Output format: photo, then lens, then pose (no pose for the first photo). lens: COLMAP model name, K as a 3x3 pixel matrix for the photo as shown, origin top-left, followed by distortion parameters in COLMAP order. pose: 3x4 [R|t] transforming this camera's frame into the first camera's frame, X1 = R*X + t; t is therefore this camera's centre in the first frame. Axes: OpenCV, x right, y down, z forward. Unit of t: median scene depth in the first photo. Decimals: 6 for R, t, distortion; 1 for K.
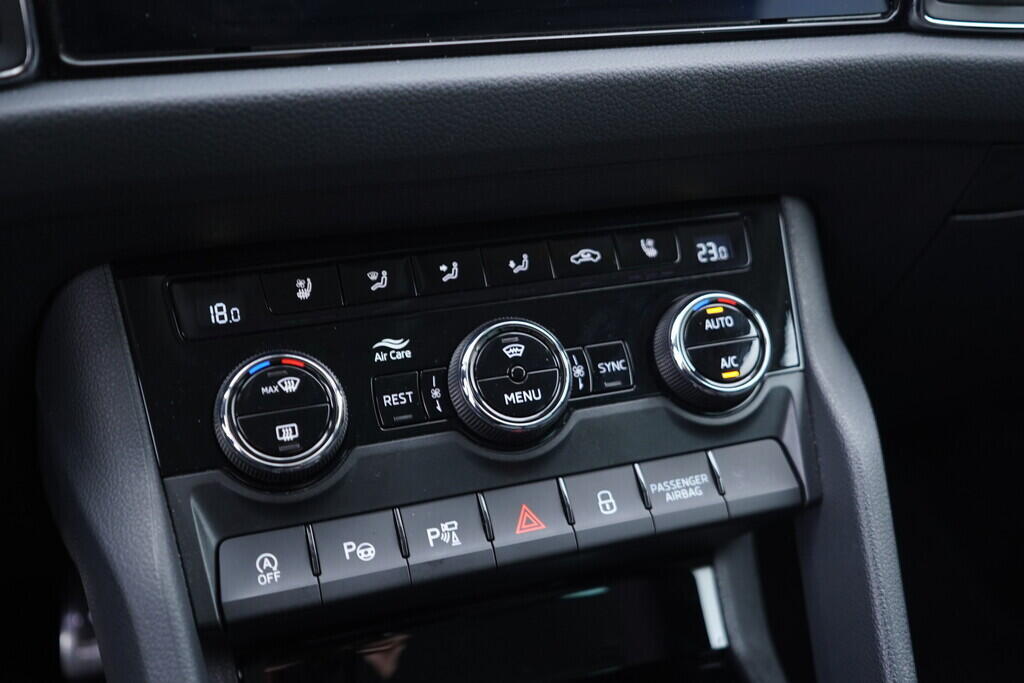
lens RADIAL K [[1064.0, 0, 514.6], [0, 1064.0, 345.7], [0, 0, 1]] dist [-0.004021, 0.000000]
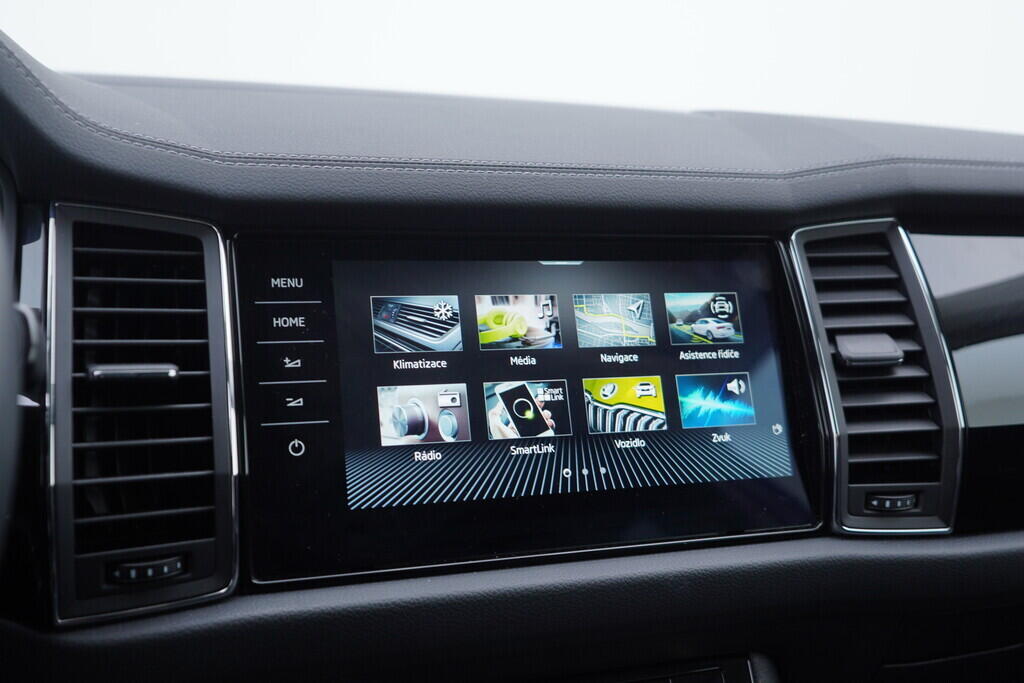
lens RADIAL K [[1064.0, 0, 511.0], [0, 1064.0, 342.8], [0, 0, 1]] dist [-0.004021, 0.000000]
pose [[0.999717, 0.009234, 0.021922, -0.086913], [-0.001543, 0.944810, -0.327614, -0.083294], [-0.023737, 0.327488, 0.944557, -0.410329]]
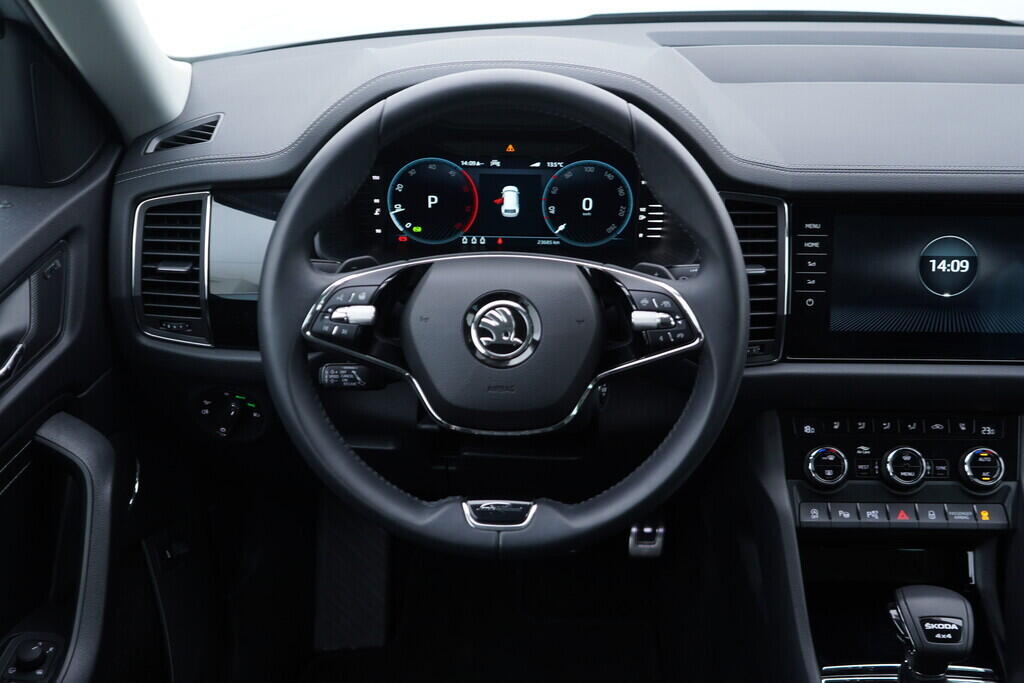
lens RADIAL K [[1064.0, 0, 513.7], [0, 1064.0, 344.2], [0, 0, 1]] dist [-0.004021, 0.000000]
pose [[0.942671, 0.144334, -0.300897, -0.186574], [-0.144614, 0.989255, 0.021467, -0.212903], [0.300762, 0.023278, 0.953415, -2.152026]]
